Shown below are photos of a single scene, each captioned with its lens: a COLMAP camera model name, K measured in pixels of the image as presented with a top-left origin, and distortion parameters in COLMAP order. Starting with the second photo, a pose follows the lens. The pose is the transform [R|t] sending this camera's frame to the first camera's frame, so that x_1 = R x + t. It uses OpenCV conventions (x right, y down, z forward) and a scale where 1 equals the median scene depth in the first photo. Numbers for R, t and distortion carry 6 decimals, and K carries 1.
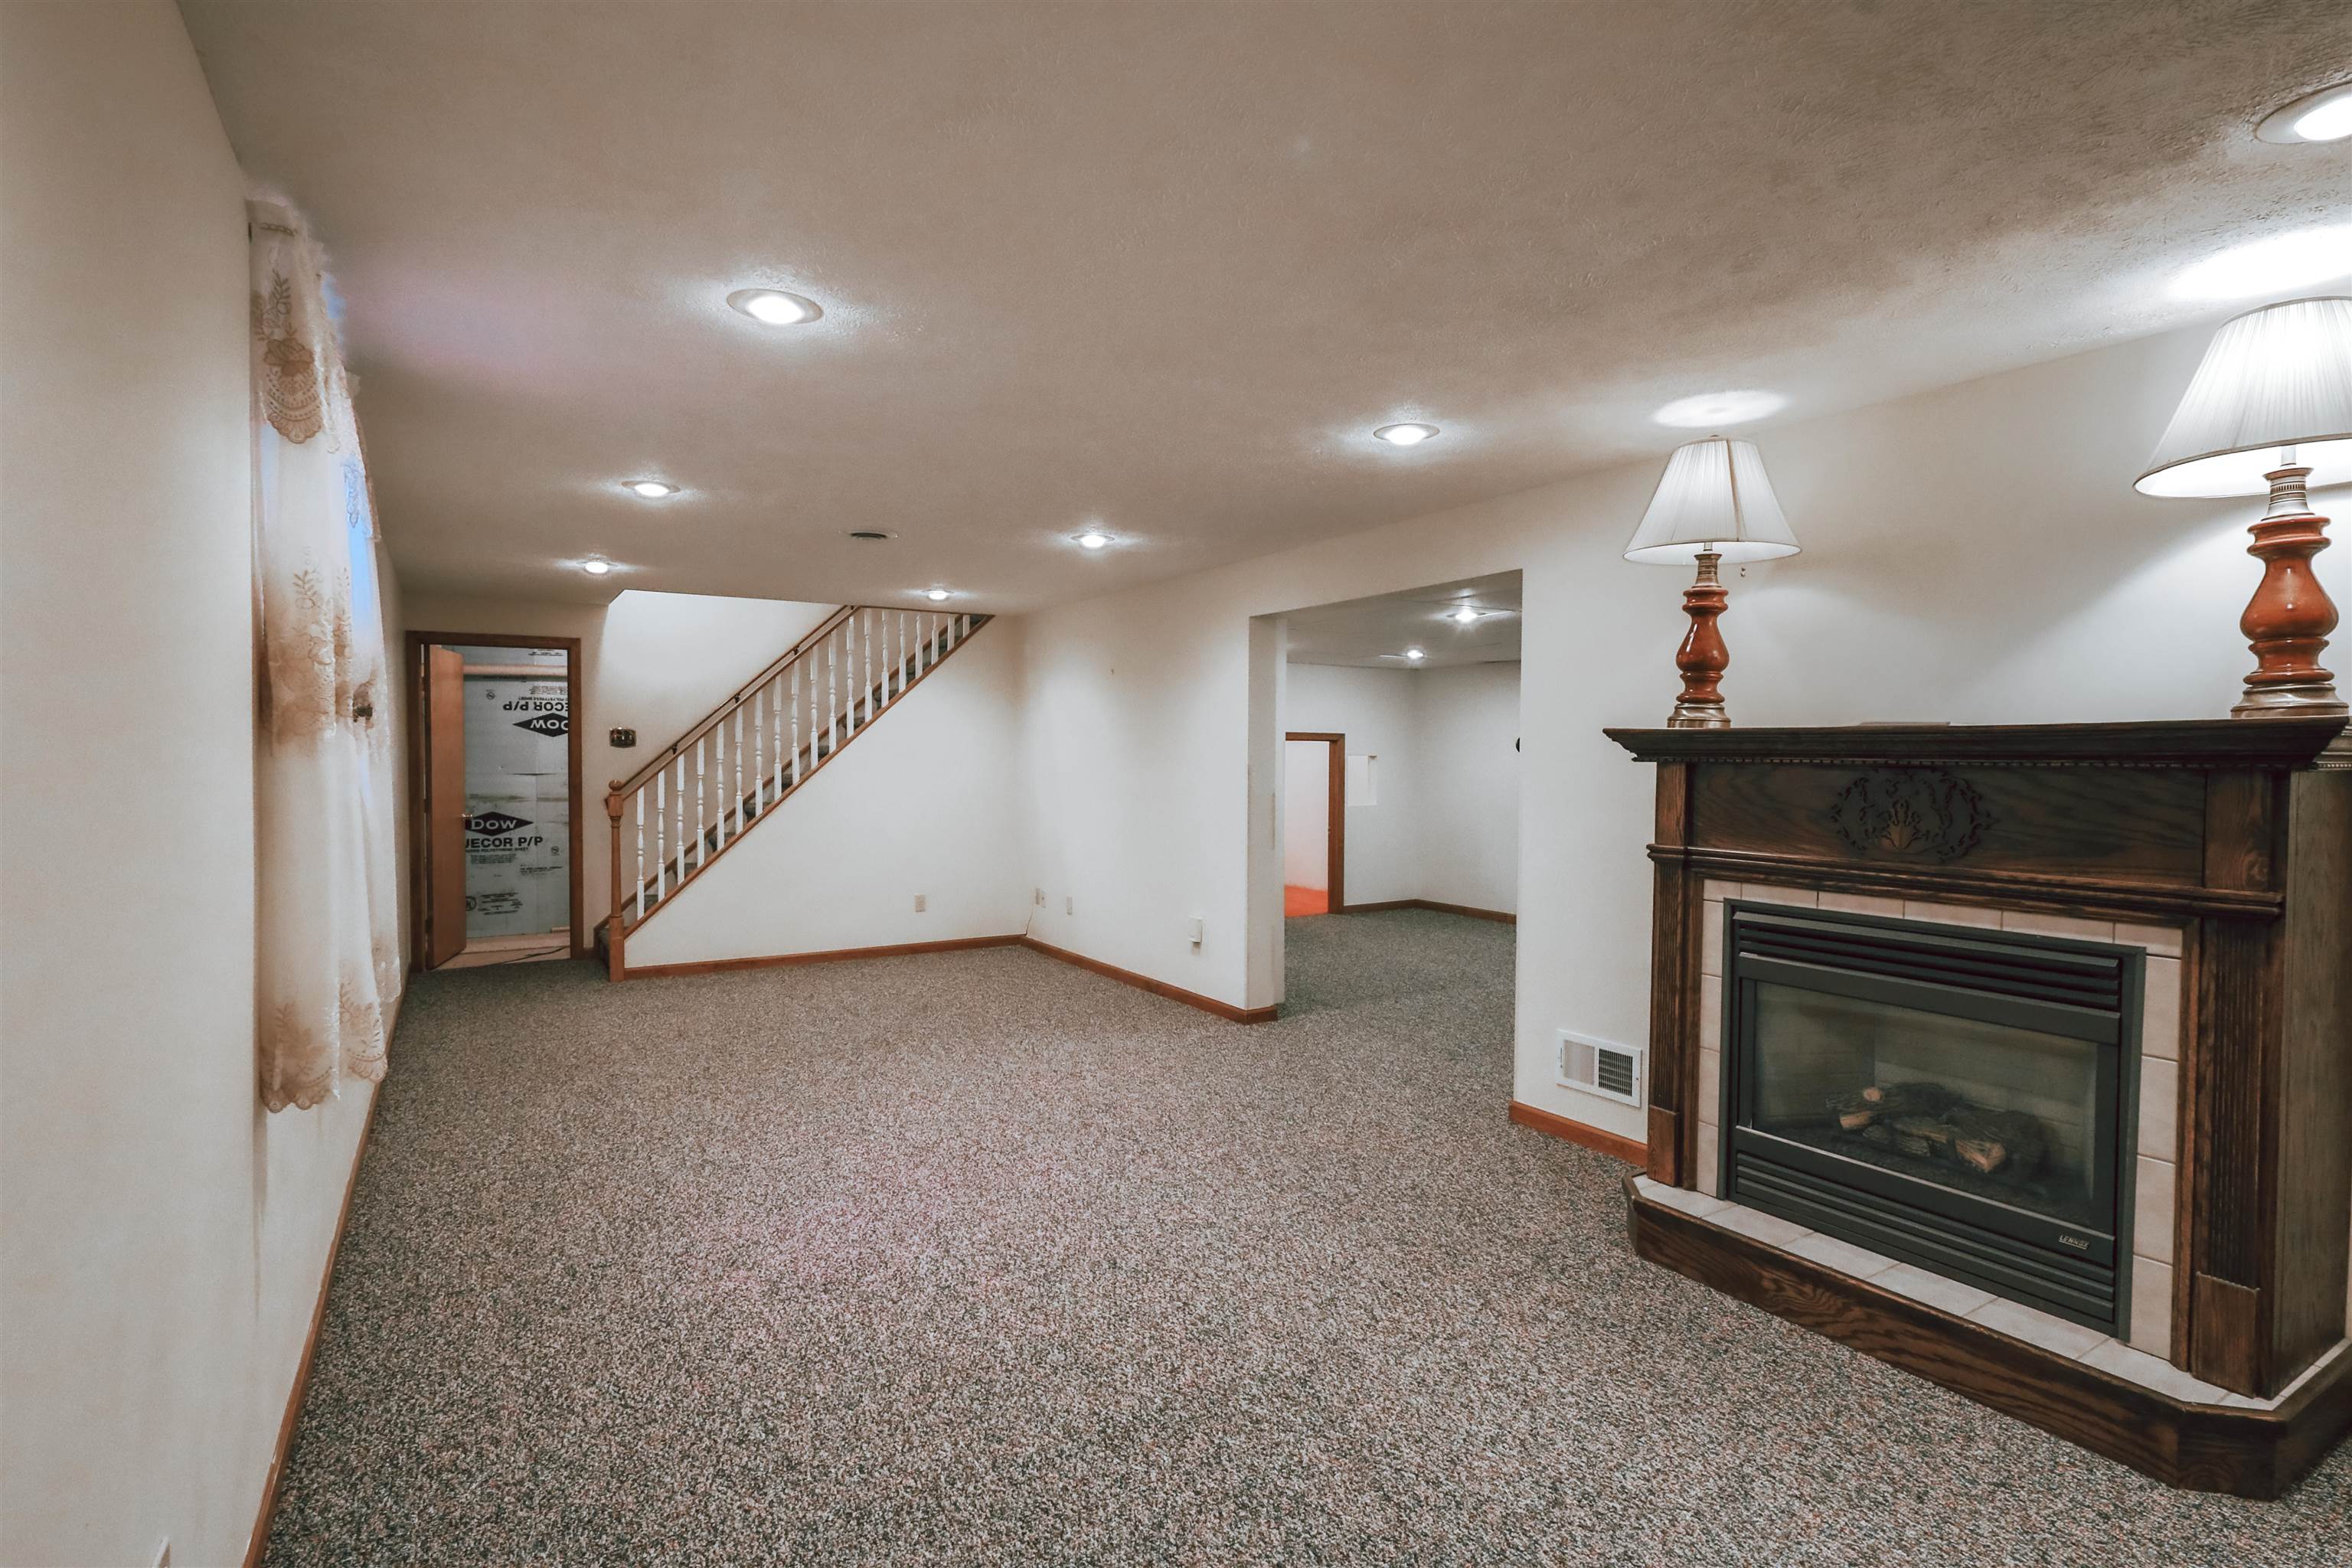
lens RADIAL K [[1144.2, 0, 1176.0], [0, 1144.2, 784.0], [0, 0, 1]] dist [-0.002192, -0.000016]
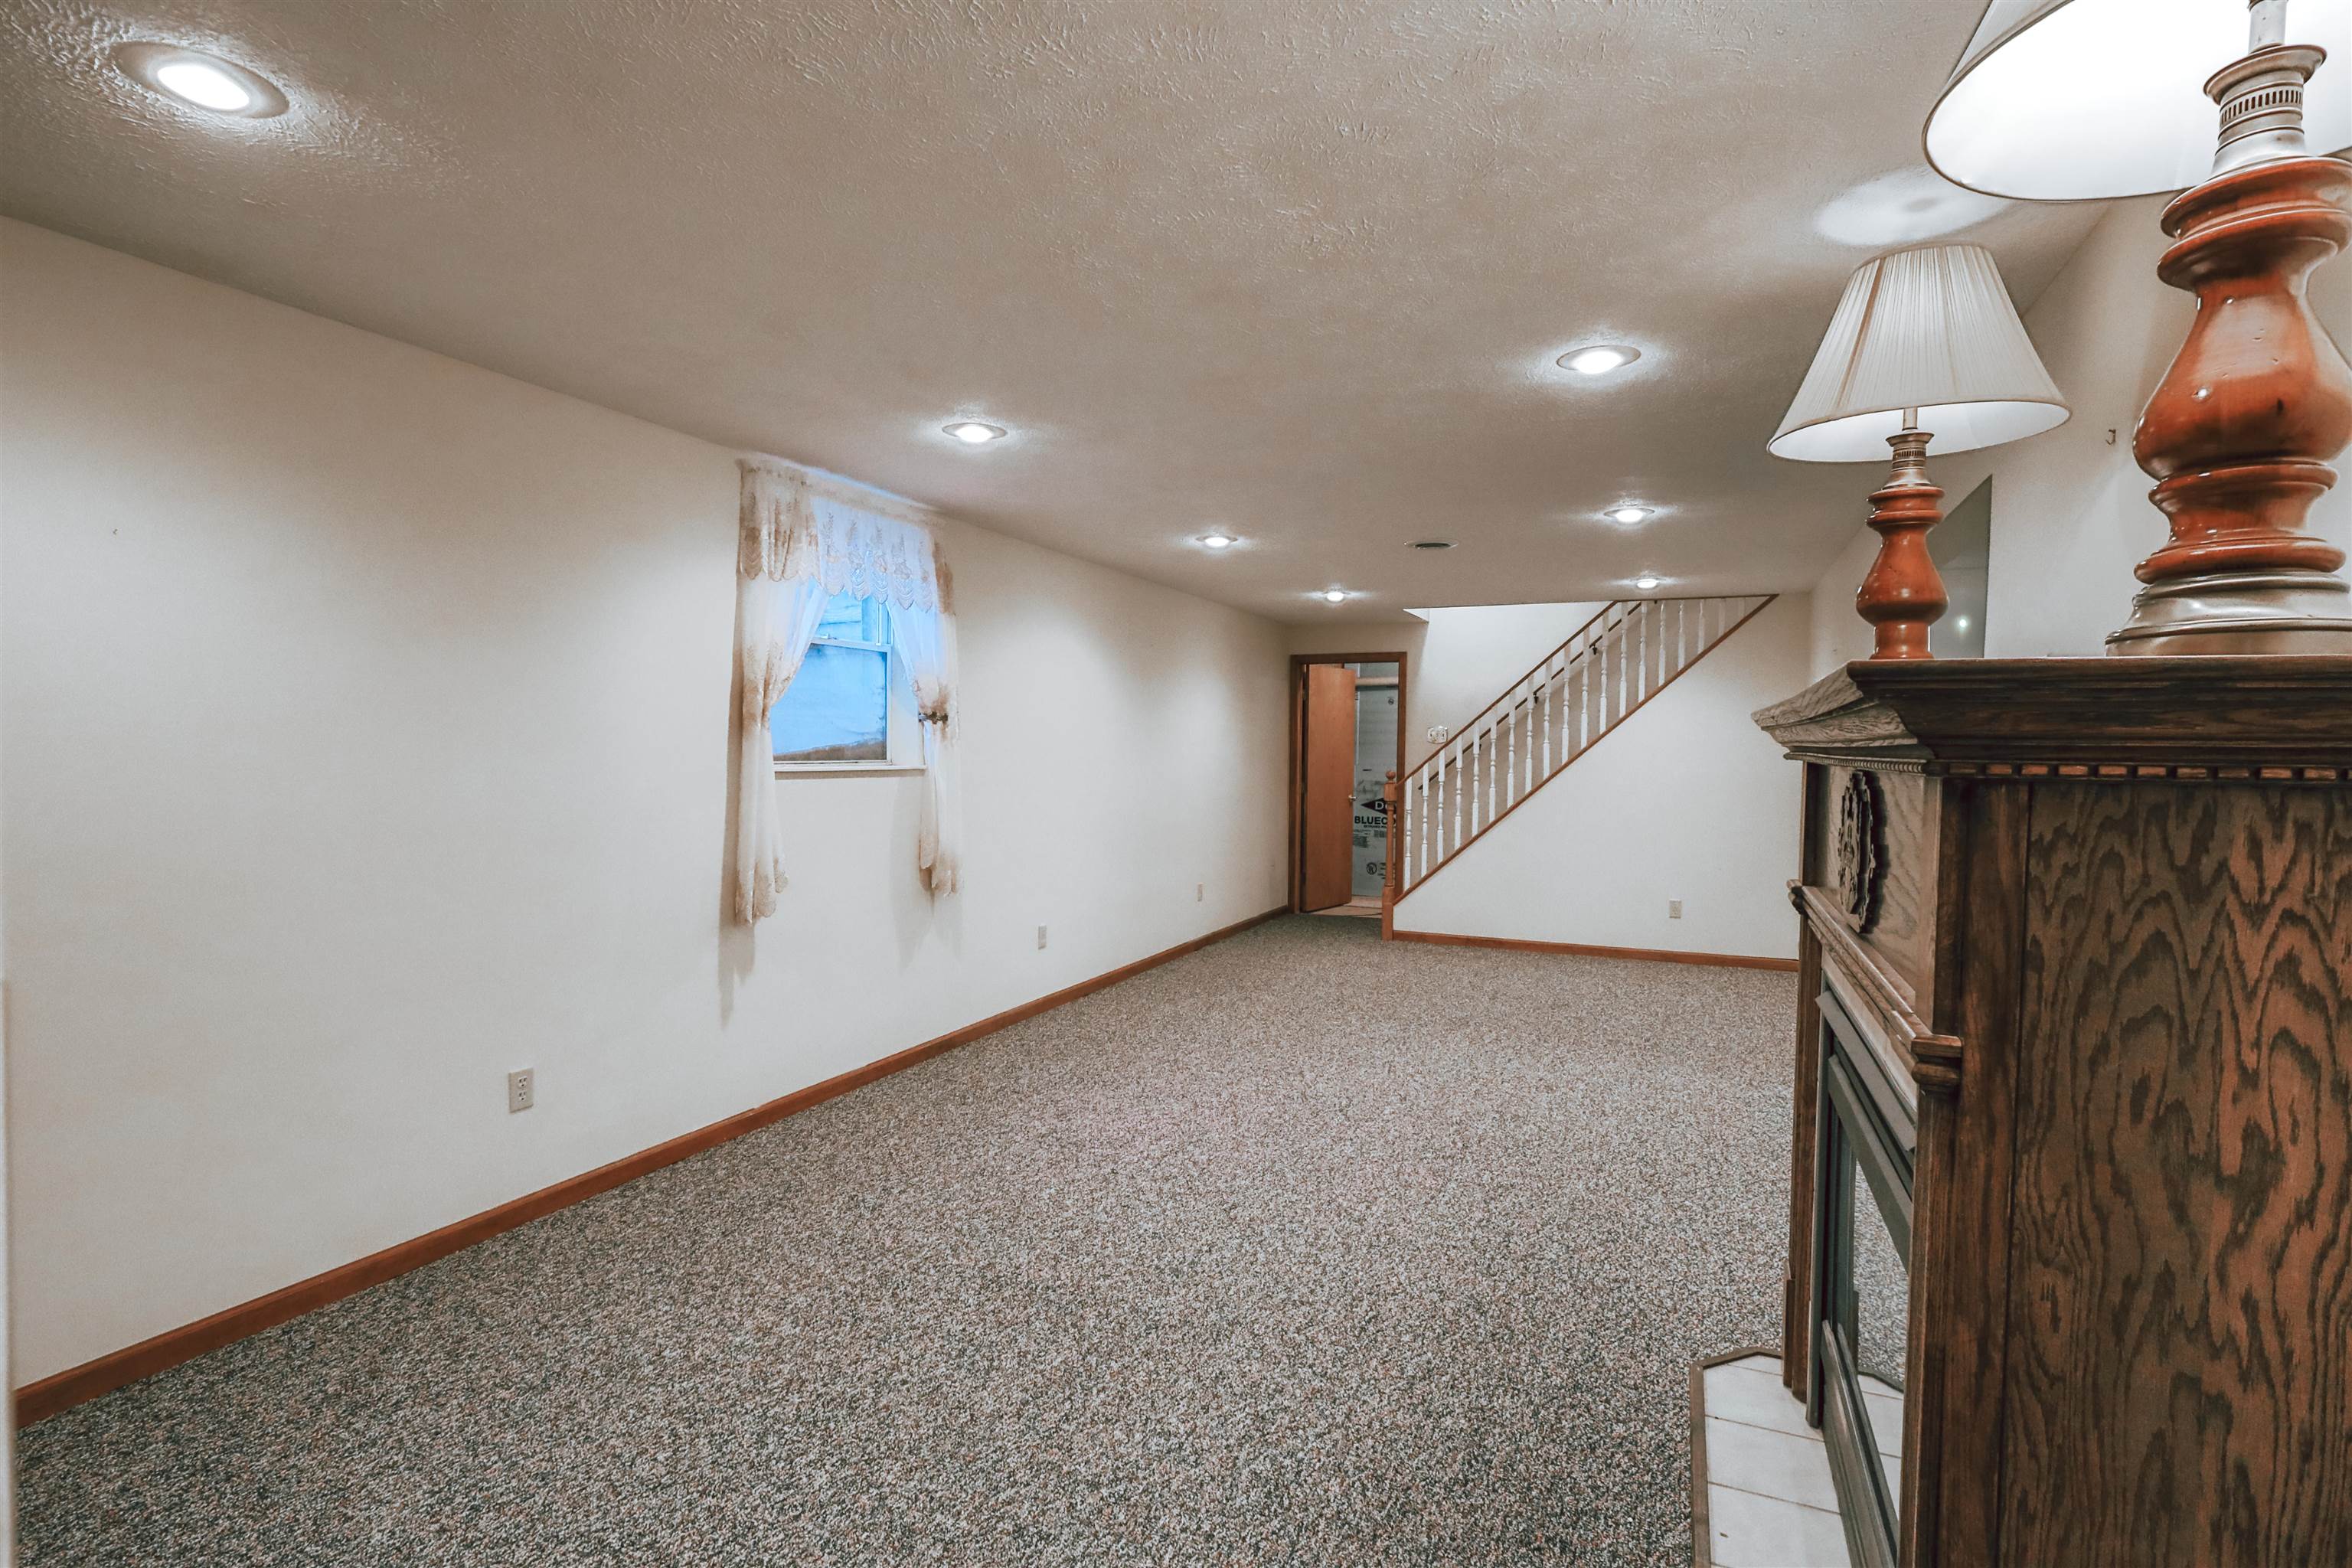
lens RADIAL K [[1141.9, 0, 1187.5], [0, 1141.9, 801.8], [0, 0, 1]] dist [-0.006383, -0.000281]
pose [[0.570392, 0.042055, -0.820295, 0.731065], [-0.029465, 0.999093, 0.030733, -0.003742], [0.820844, 0.006640, 0.571114, 0.303735]]
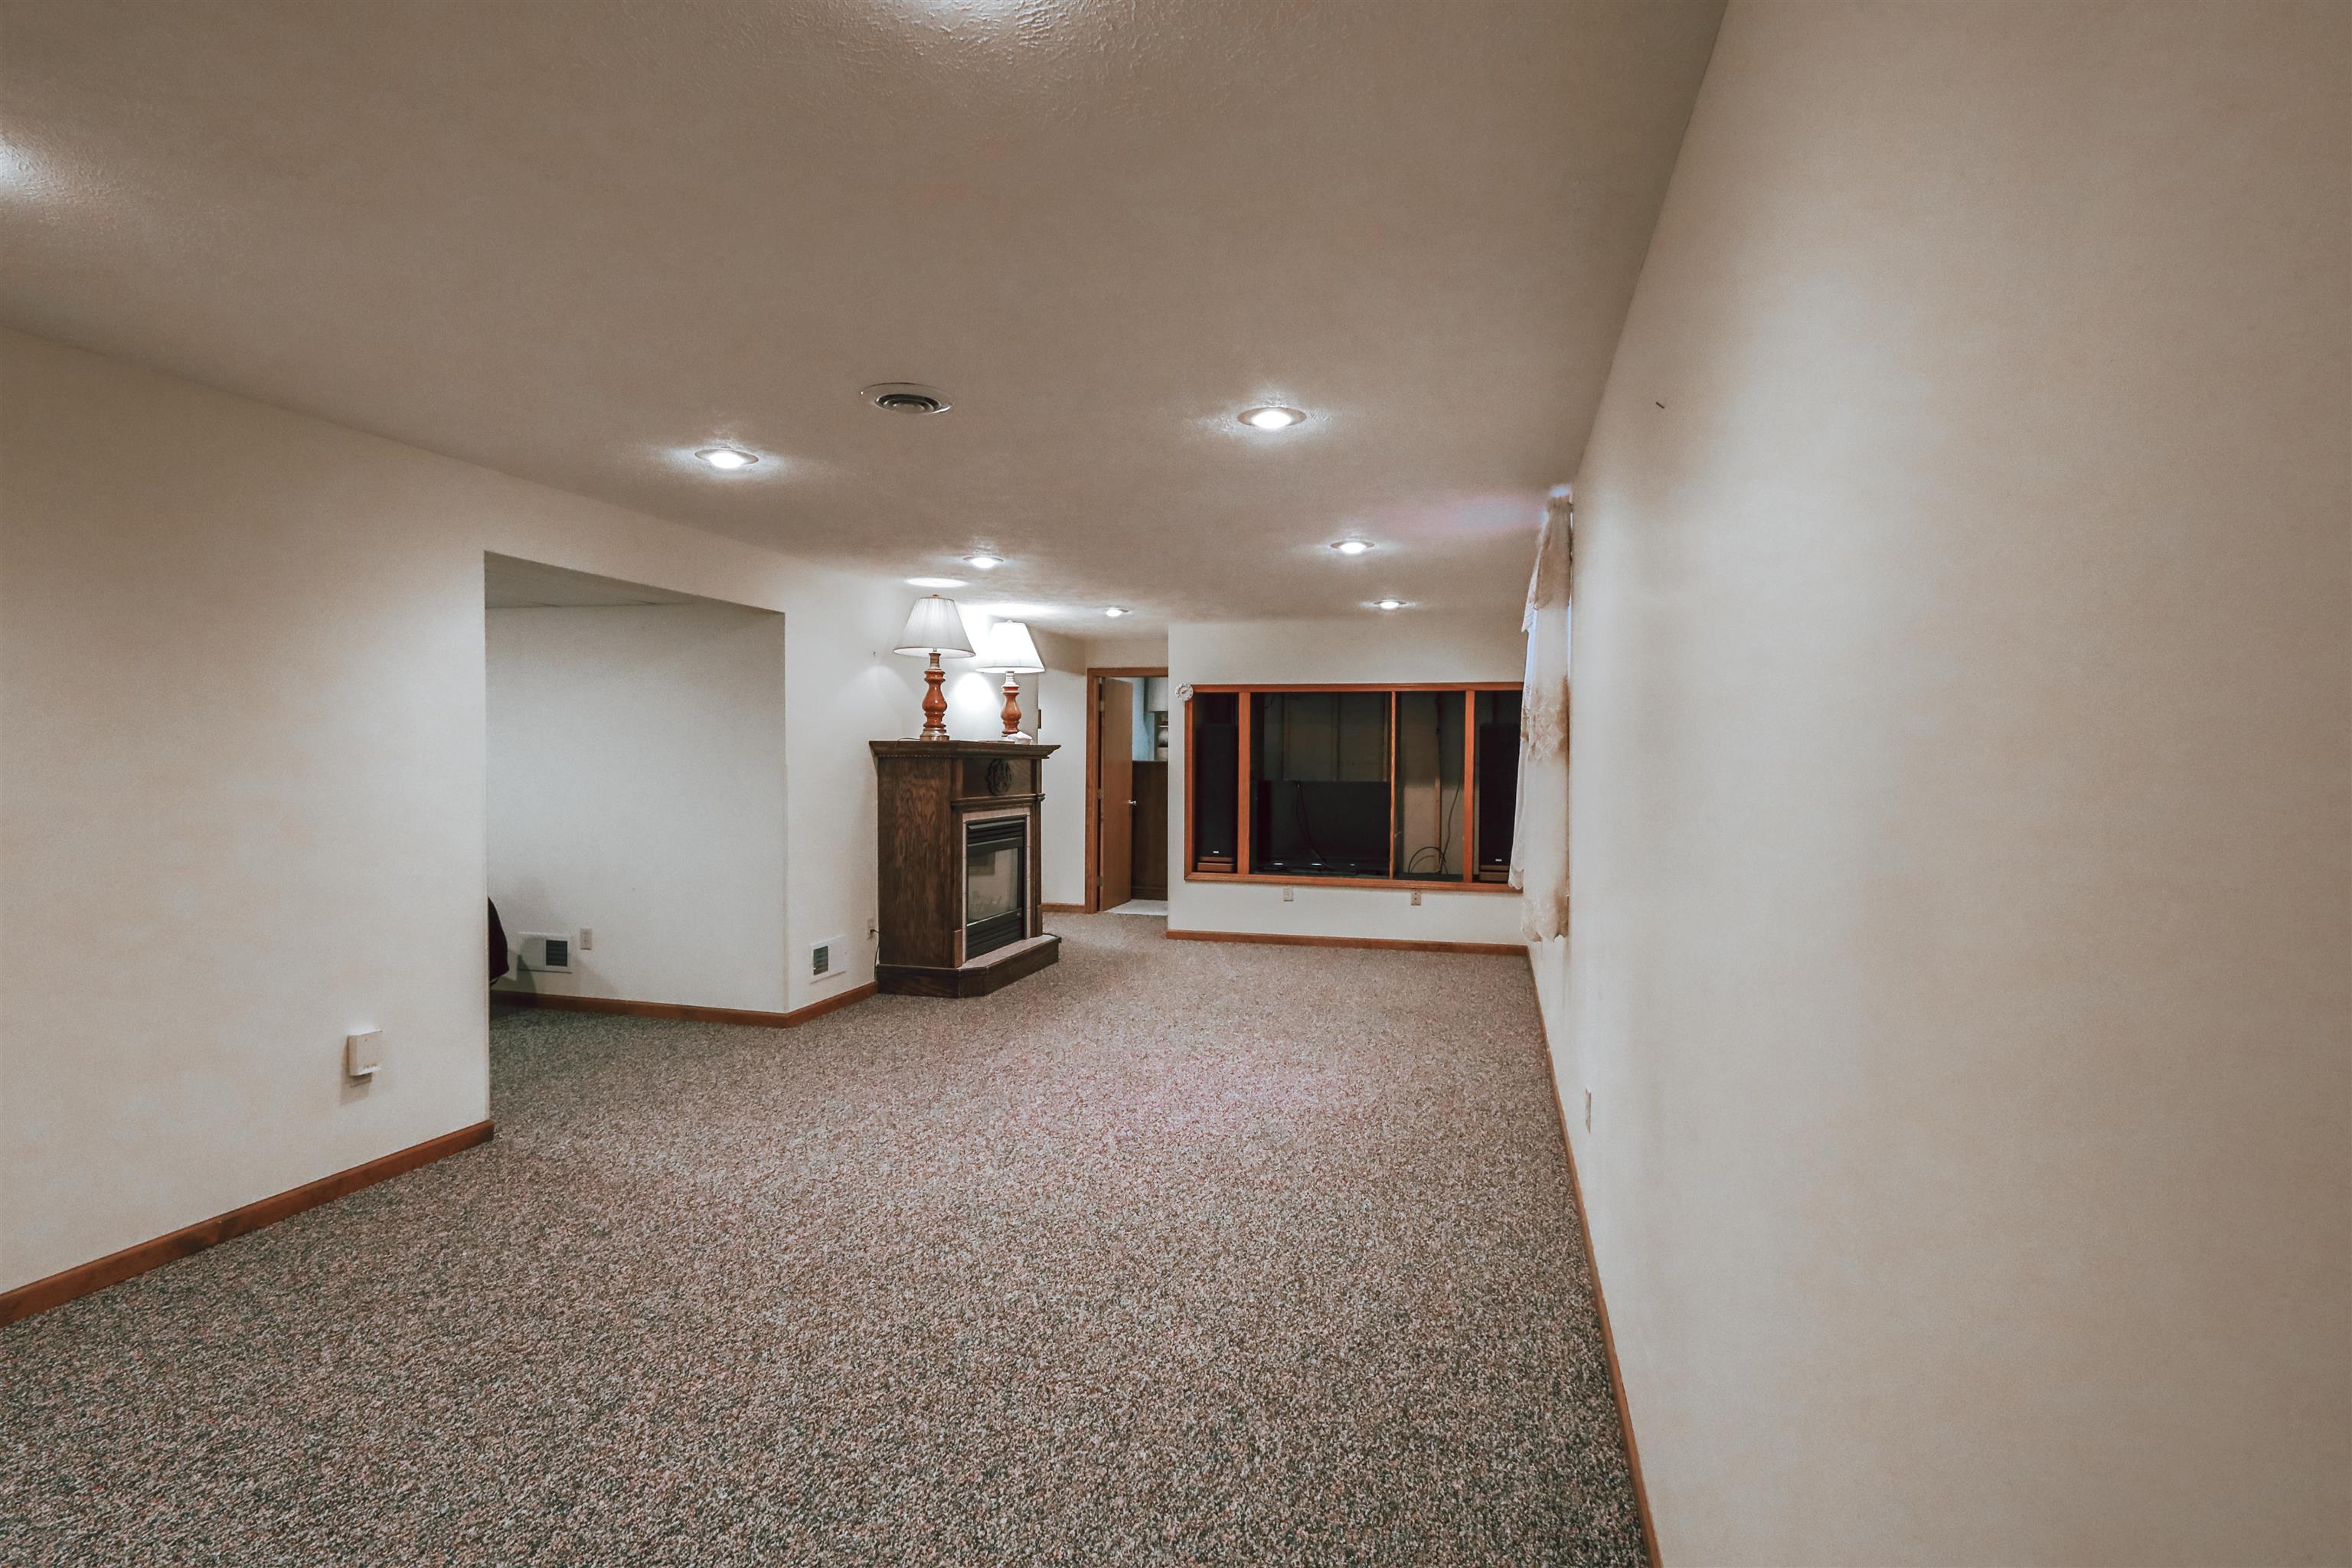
lens RADIAL K [[1144.2, 0, 1176.0], [0, 1144.2, 784.0], [0, 0, 1]] dist [-0.002192, -0.000016]
pose [[-0.682089, -0.026578, 0.730786, -1.242520], [0.009999, 0.998907, 0.045662, -0.057650], [-0.731201, 0.038453, -0.681078, 1.988230]]
